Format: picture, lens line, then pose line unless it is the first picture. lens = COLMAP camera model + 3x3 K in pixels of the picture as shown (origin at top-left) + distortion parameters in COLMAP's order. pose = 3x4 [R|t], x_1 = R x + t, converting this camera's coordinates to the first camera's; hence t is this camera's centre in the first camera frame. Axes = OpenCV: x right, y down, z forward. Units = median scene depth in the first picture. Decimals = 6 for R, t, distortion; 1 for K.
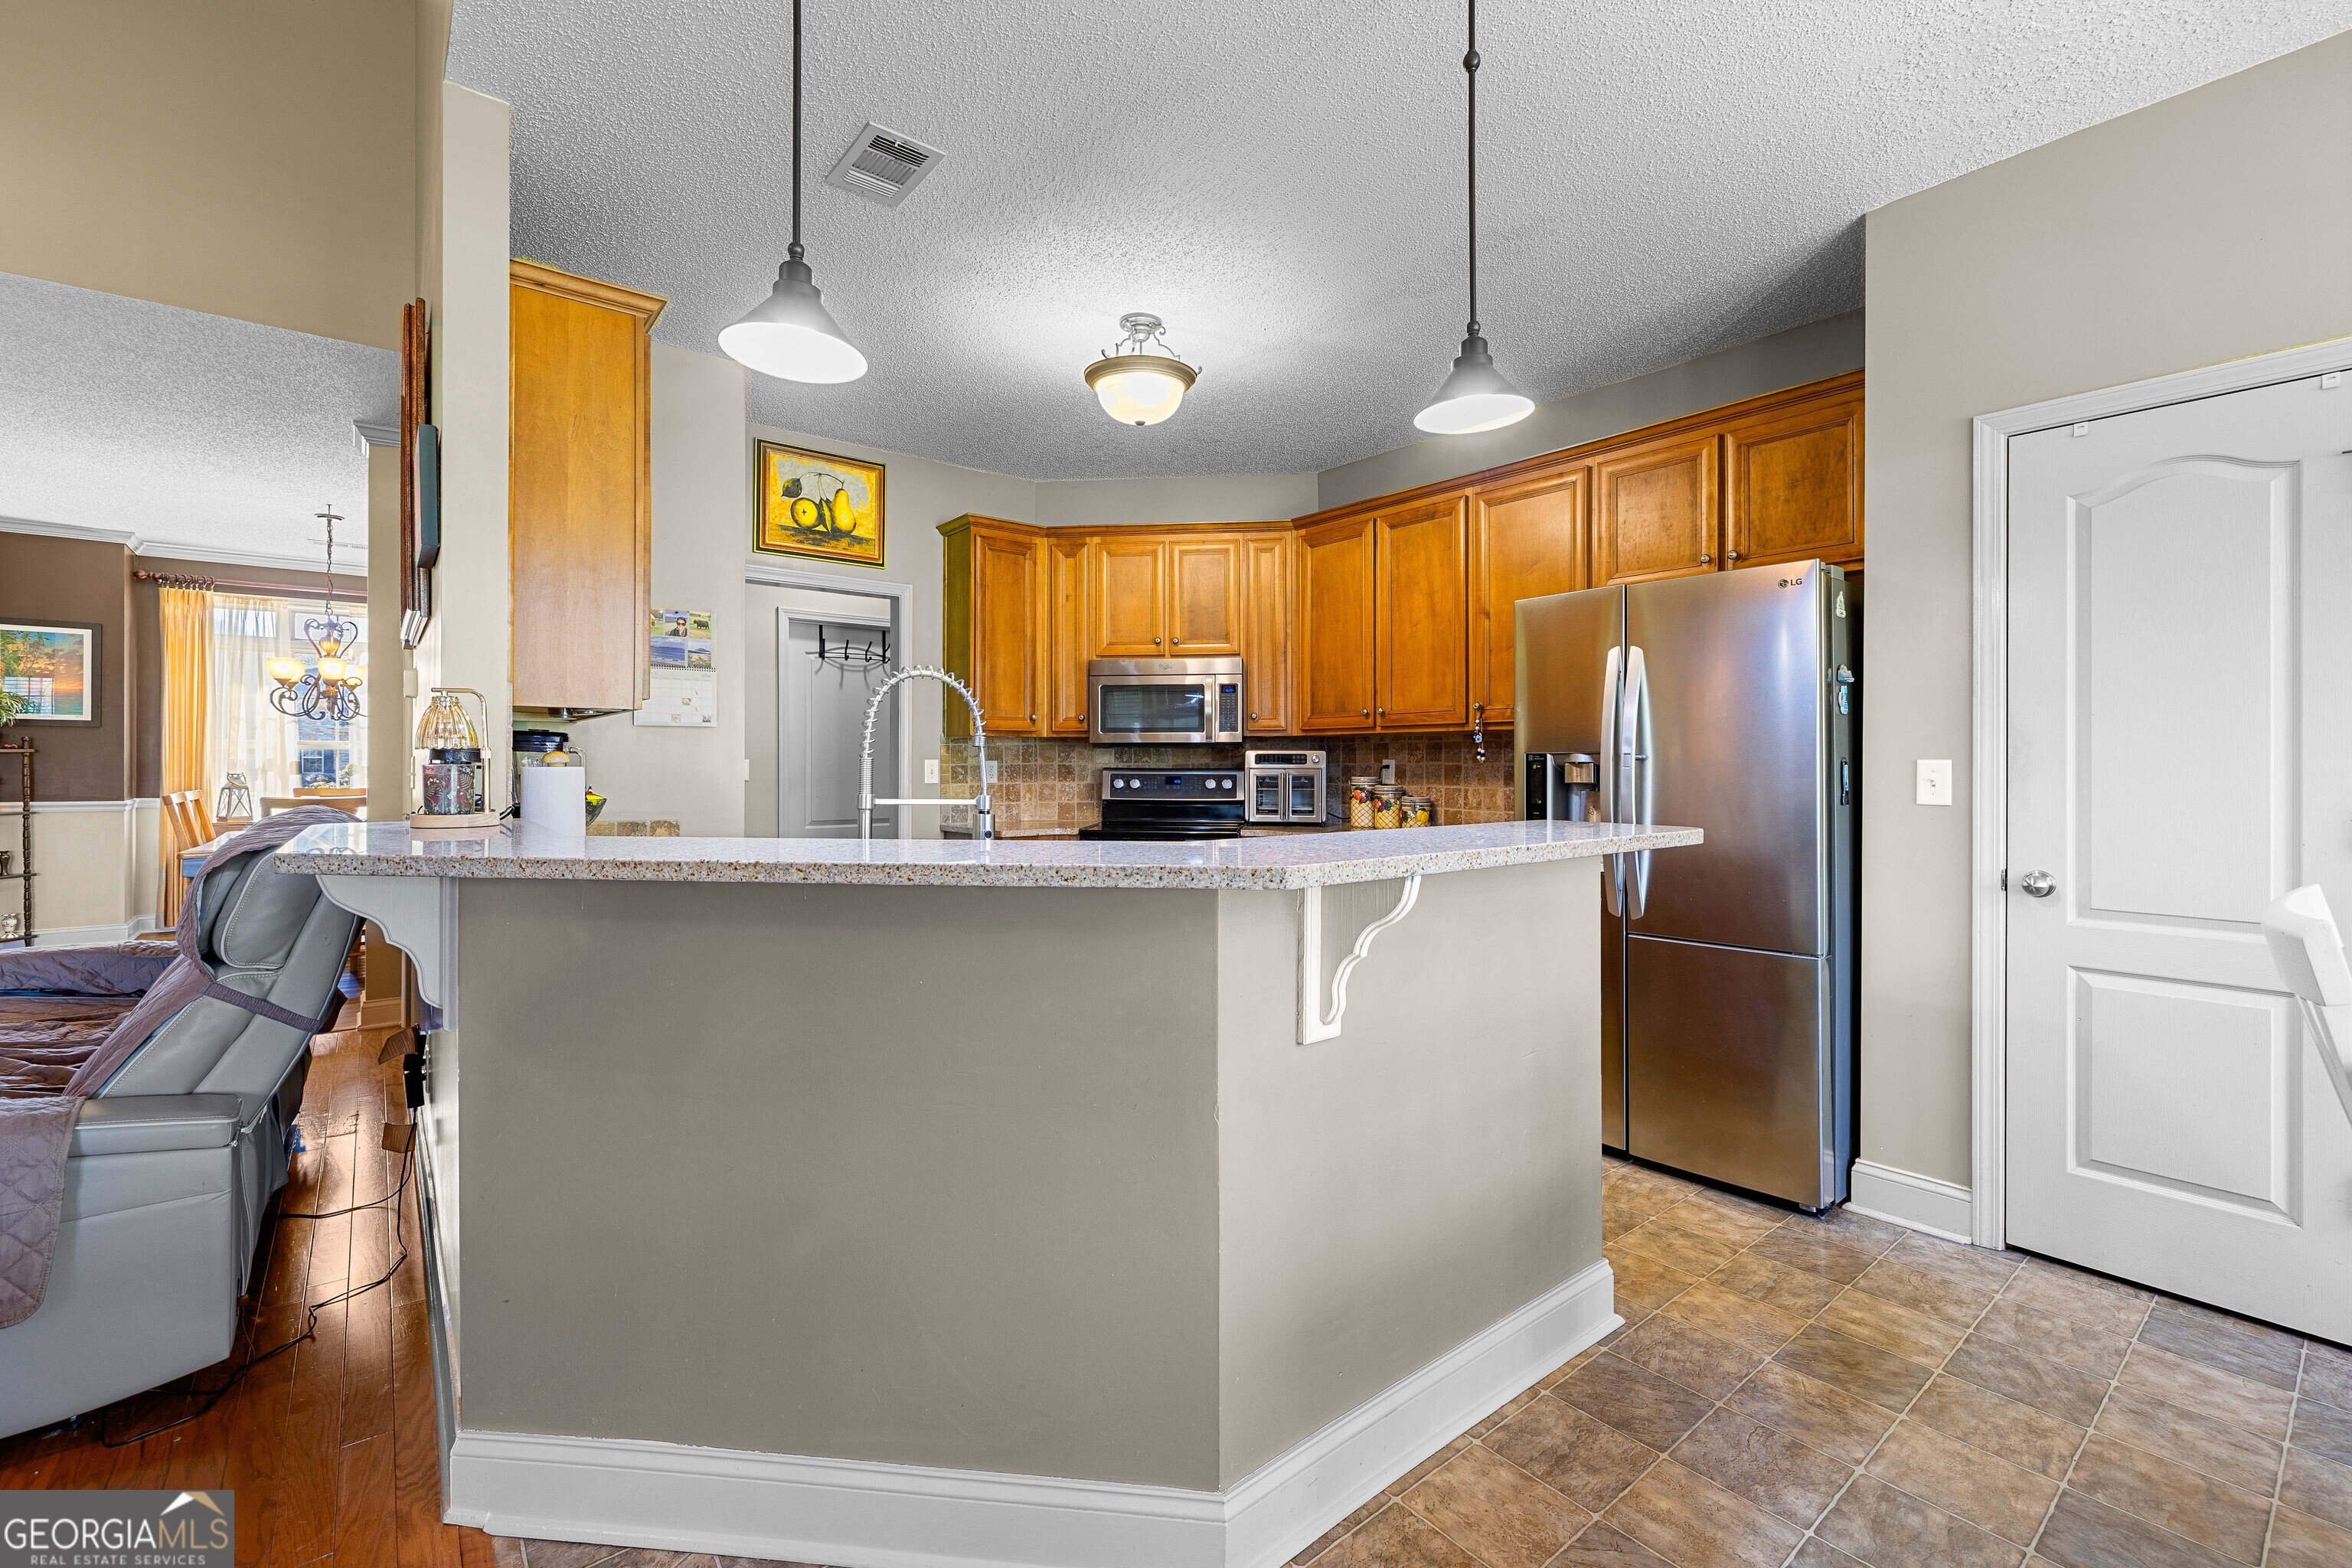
lens RADIAL K [[986.4, 0, 1175.0], [0, 986.4, 777.9], [0, 0, 1]] dist [0.001773, 0.000169]
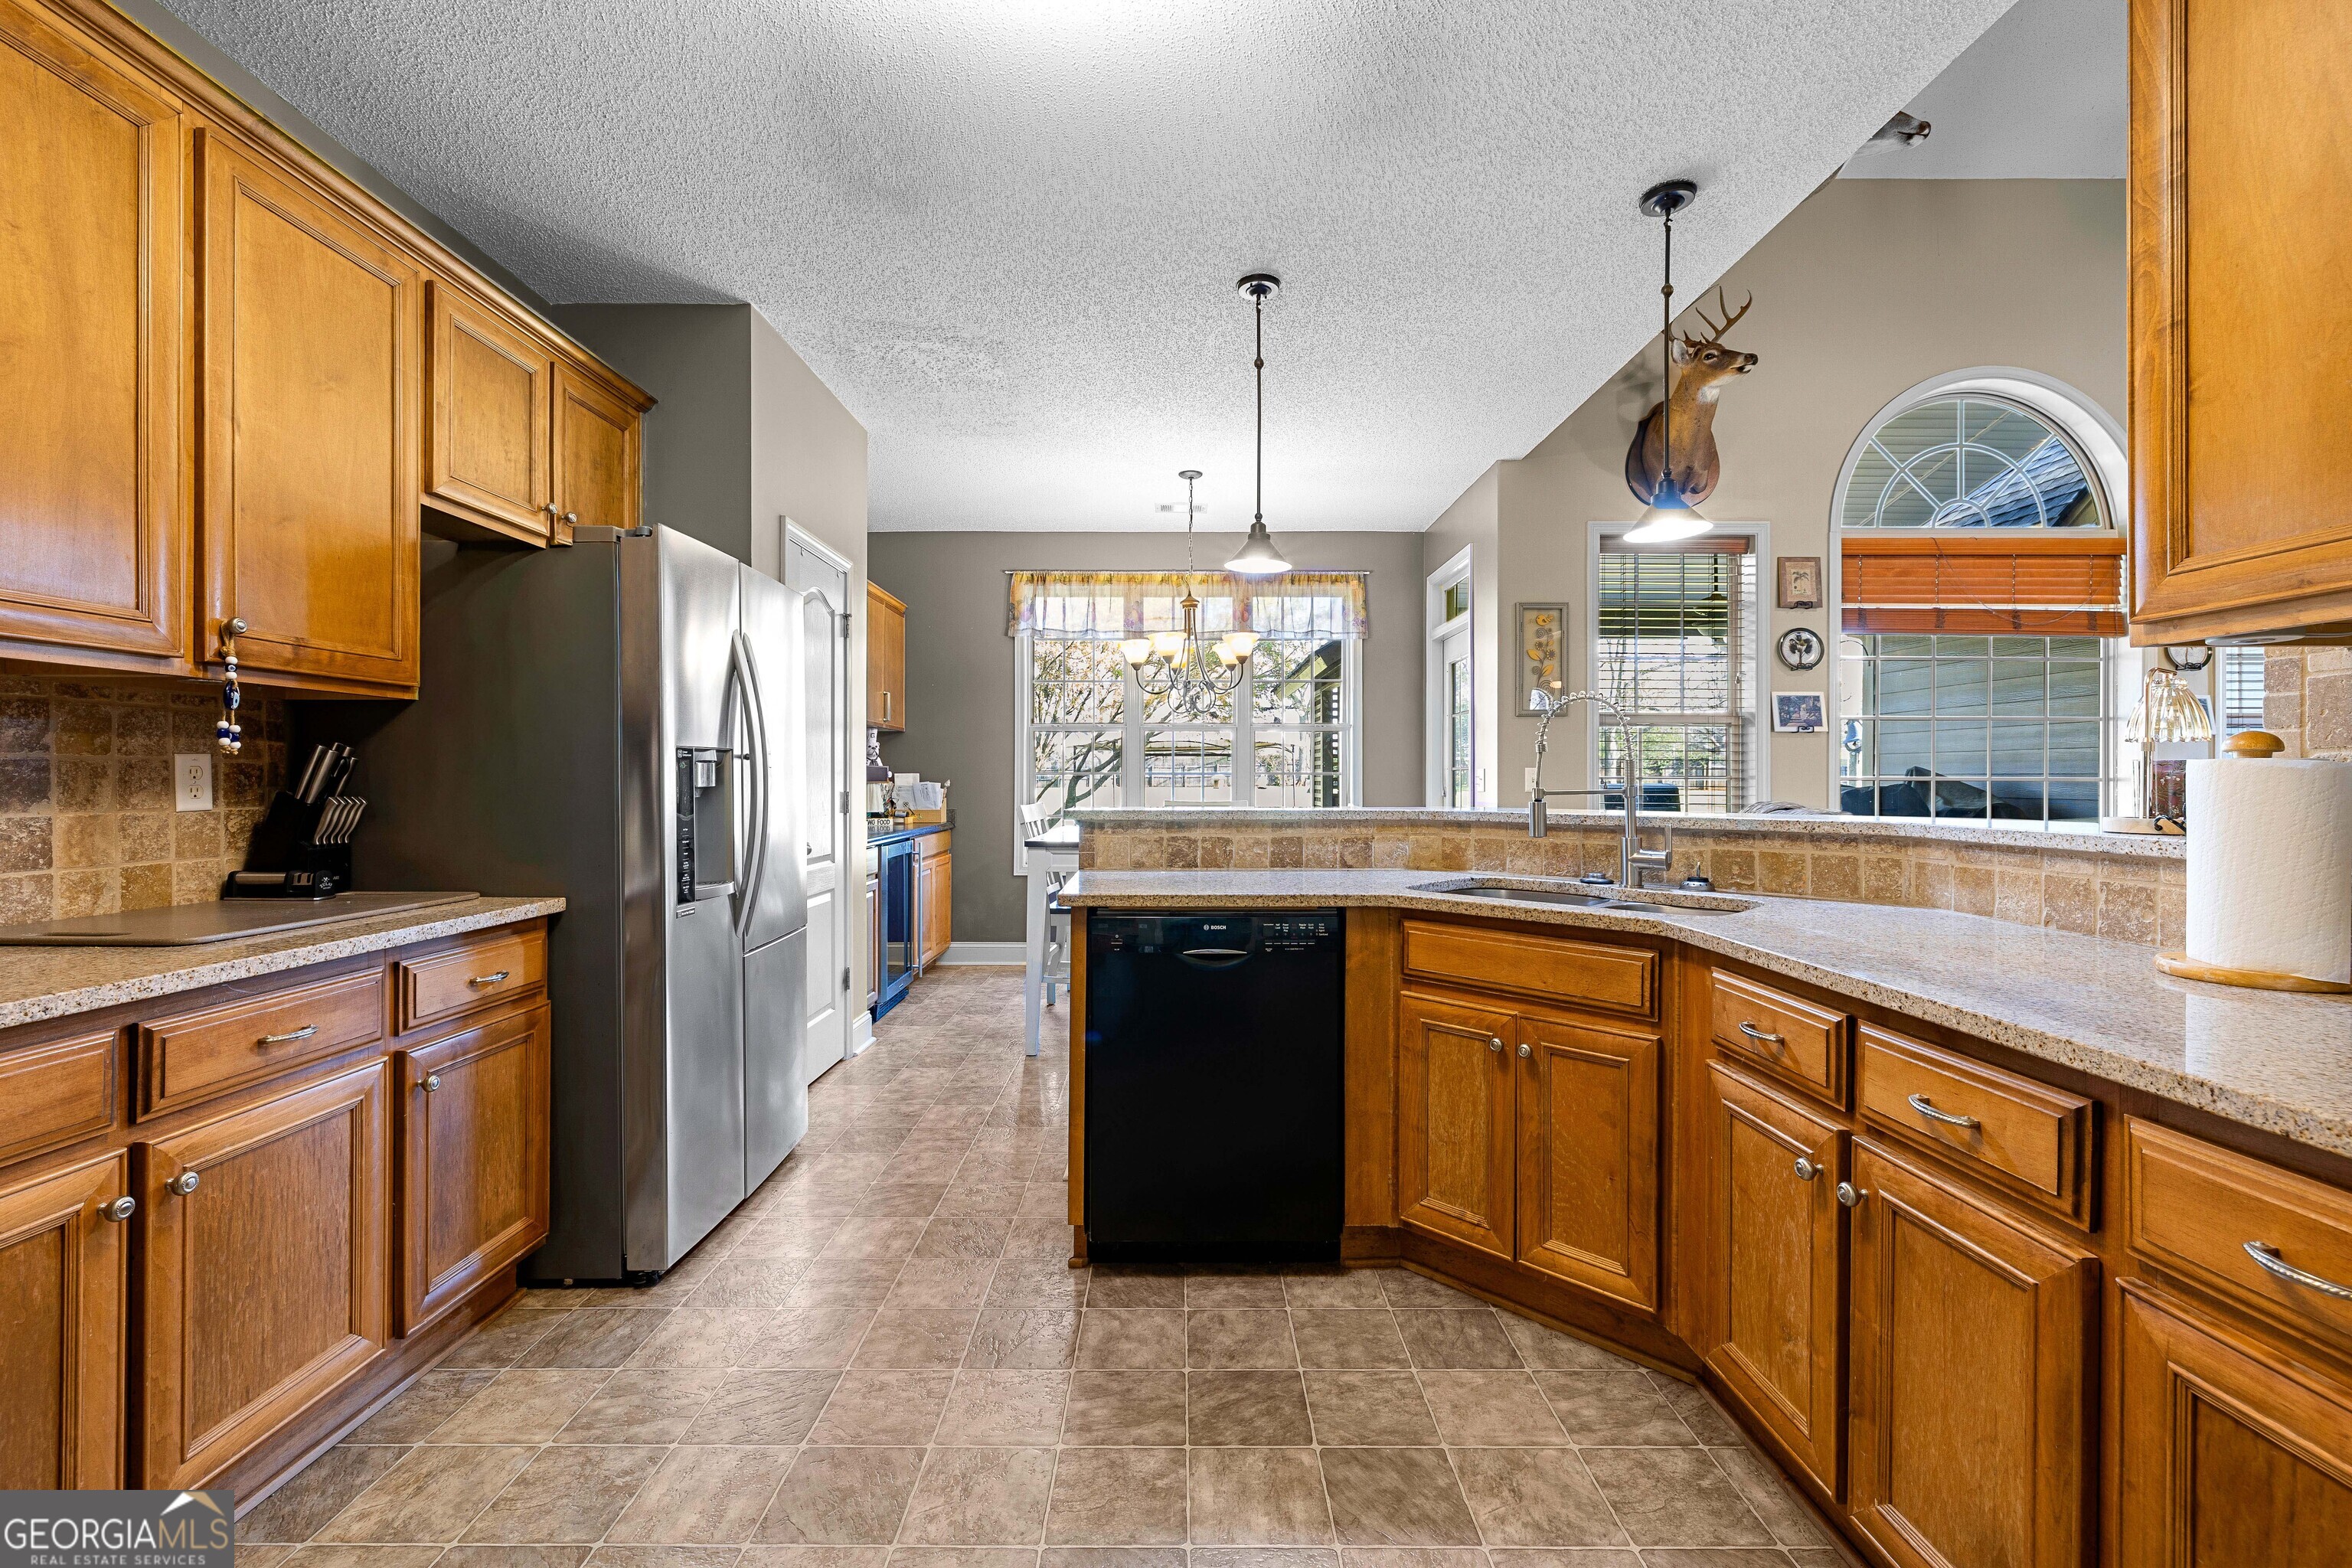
lens RADIAL K [[986.4, 0, 1175.0], [0, 986.4, 777.9], [0, 0, 1]] dist [0.001773, 0.000169]
pose [[-0.776765, -0.003813, 0.629778, -0.522018], [0.003307, 0.999943, 0.010134, -0.012501], [-0.629781, 0.009954, -0.776709, 1.850553]]
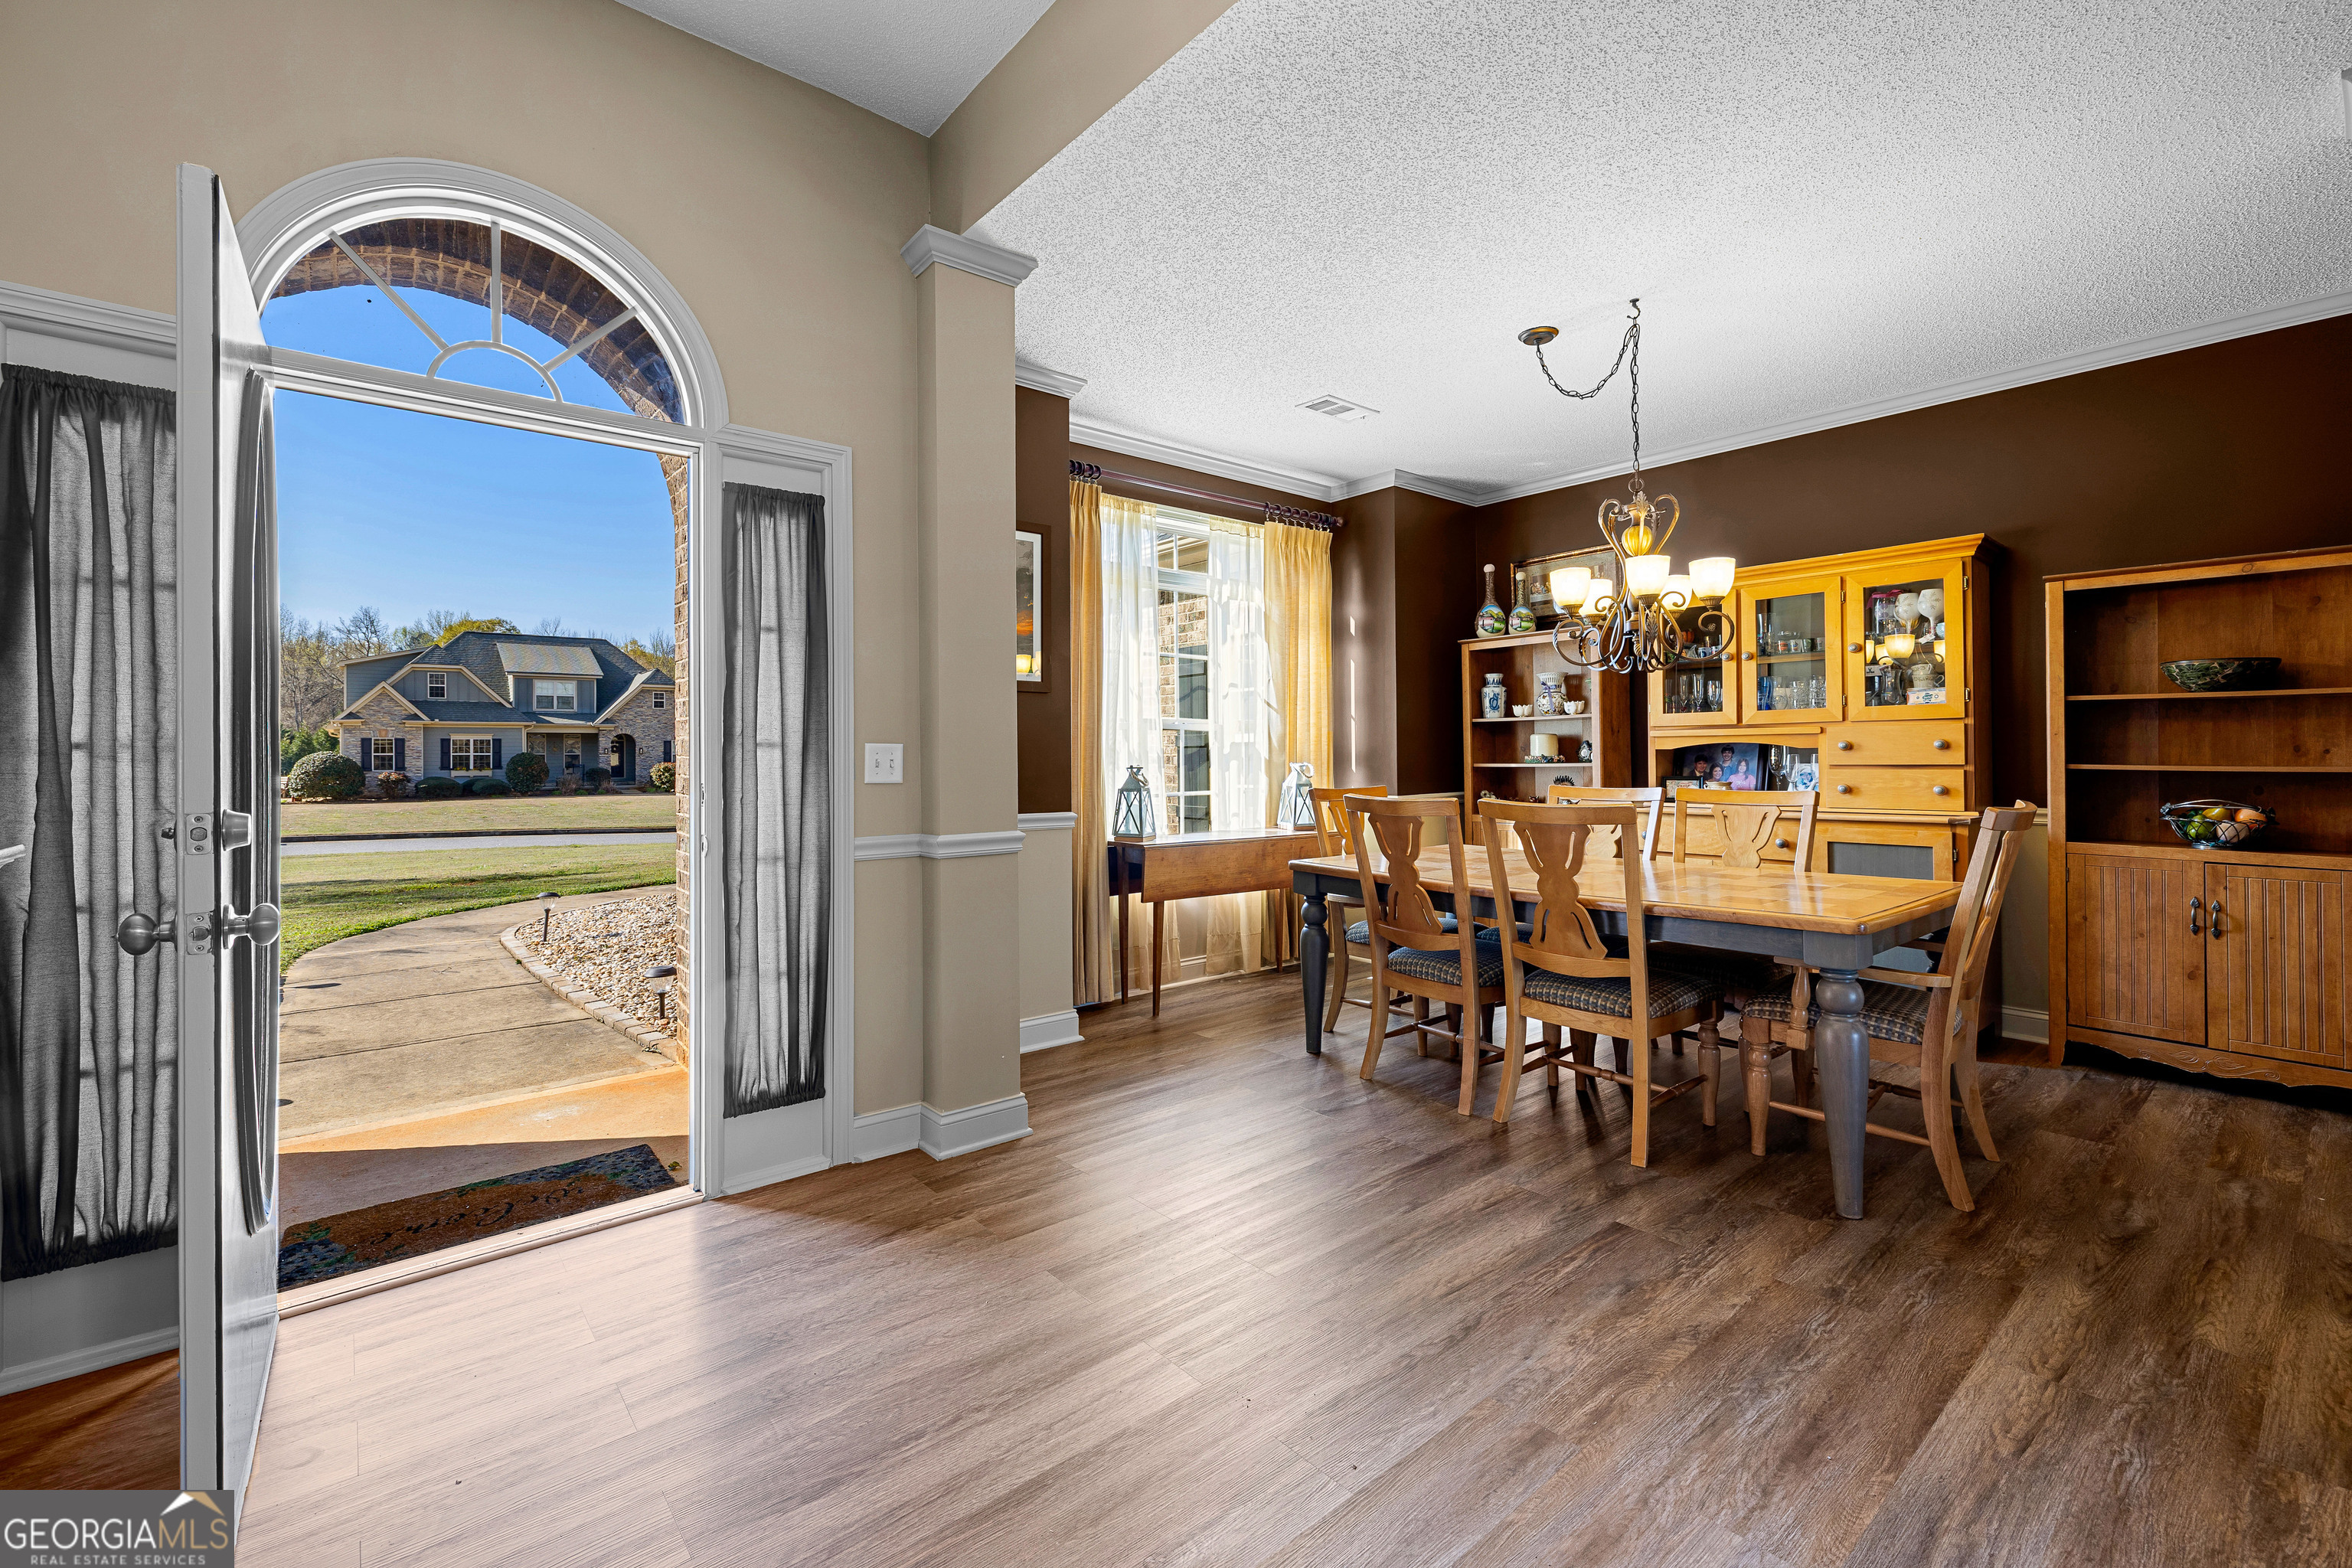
lens RADIAL K [[998.5, 0, 1171.5], [0, 998.5, 748.7], [0, 0, 1]] dist [0.000533, 0.000211]
pose [[0.999871, -0.009582, 0.012904, -2.846204], [0.009802, 0.999806, -0.017105, -0.011854], [-0.012738, 0.017229, 0.999770, 1.040205]]
